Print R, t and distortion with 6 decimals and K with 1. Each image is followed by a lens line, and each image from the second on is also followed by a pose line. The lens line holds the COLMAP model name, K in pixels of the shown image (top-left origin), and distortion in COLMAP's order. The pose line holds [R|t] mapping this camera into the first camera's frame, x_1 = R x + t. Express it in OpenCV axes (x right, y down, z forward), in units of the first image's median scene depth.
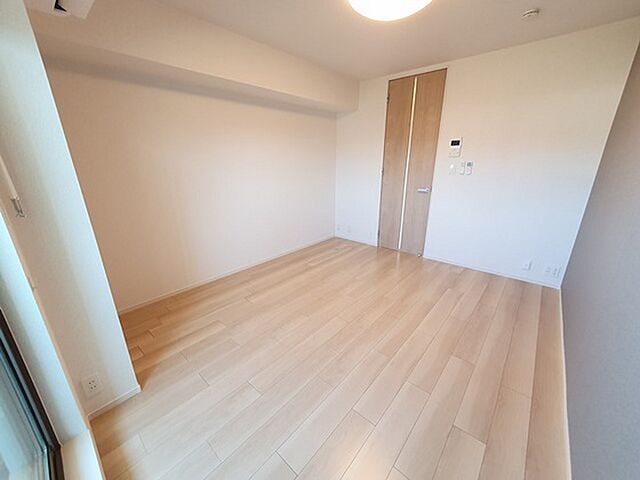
lens RADIAL K [[251.2, 0, 317.0], [0, 251.2, 240.7], [0, 0, 1]] dist [-0.001407, -0.000408]
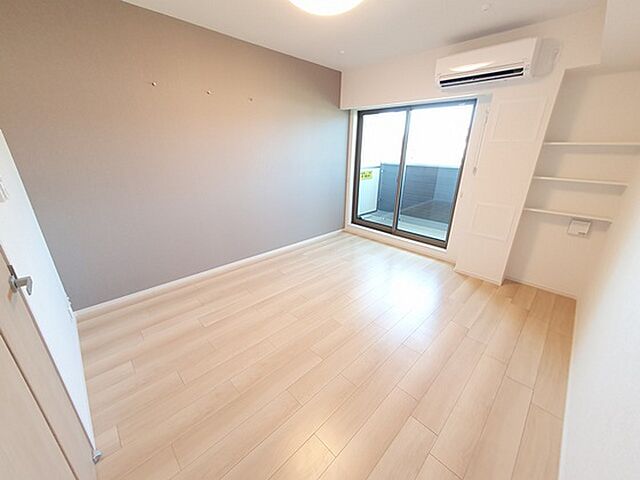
lens RADIAL K [[251.2, 0, 317.0], [0, 251.2, 240.7], [0, 0, 1]] dist [-0.001407, -0.000408]
pose [[-0.996804, -0.033094, 0.072708, 0.166045], [0.018041, 0.793386, 0.608451, -0.553797], [-0.077821, 0.607818, -0.790254, 1.677976]]
